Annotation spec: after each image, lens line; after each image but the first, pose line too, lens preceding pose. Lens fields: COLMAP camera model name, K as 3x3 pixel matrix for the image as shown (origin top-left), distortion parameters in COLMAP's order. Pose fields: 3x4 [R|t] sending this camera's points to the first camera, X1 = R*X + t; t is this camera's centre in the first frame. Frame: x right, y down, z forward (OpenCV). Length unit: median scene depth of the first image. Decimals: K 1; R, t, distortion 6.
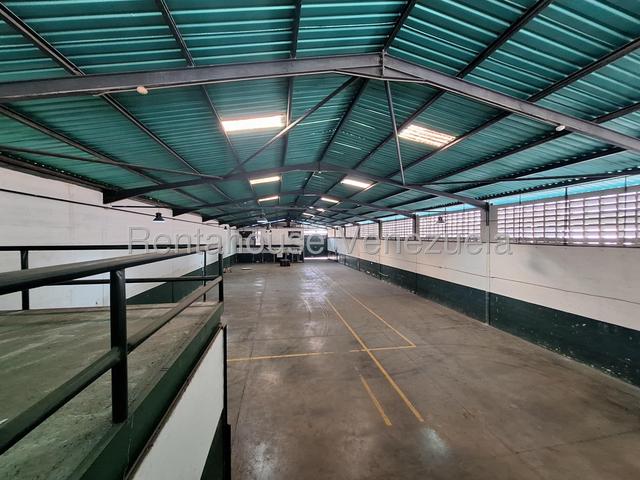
lens RADIAL K [[250.6, 0, 317.4], [0, 250.6, 240.2], [0, 0, 1]] dist [-0.001441, -0.000165]
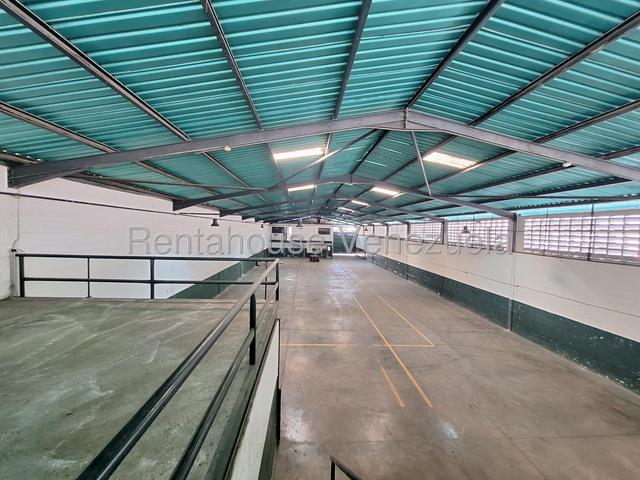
lens RADIAL K [[250.6, 0, 317.8], [0, 250.6, 240.9], [0, 0, 1]] dist [-0.001441, -0.000165]
pose [[0.993394, 0.032816, -0.109958, -0.013810], [-0.029803, 0.999137, 0.028935, -0.075713], [0.110813, -0.025467, 0.993515, -0.199780]]
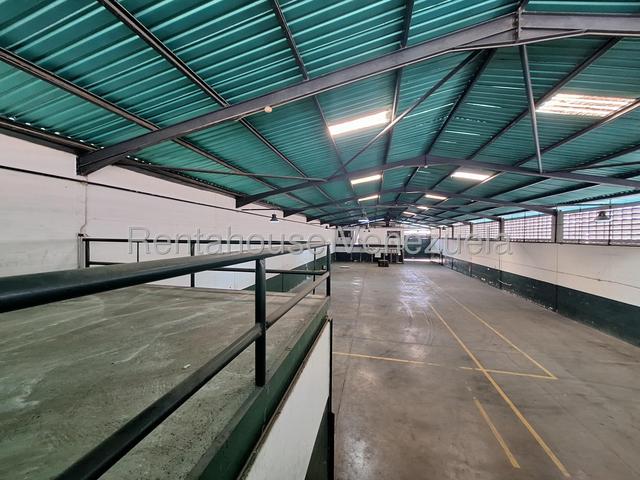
lens RADIAL K [[250.6, 0, 316.7], [0, 250.6, 240.4], [0, 0, 1]] dist [-0.001441, -0.000165]
pose [[0.926714, 0.017247, -0.375371, -0.020627], [-0.016556, 0.999850, 0.005067, 0.003836], [0.375402, 0.001519, 0.926861, -0.003090]]
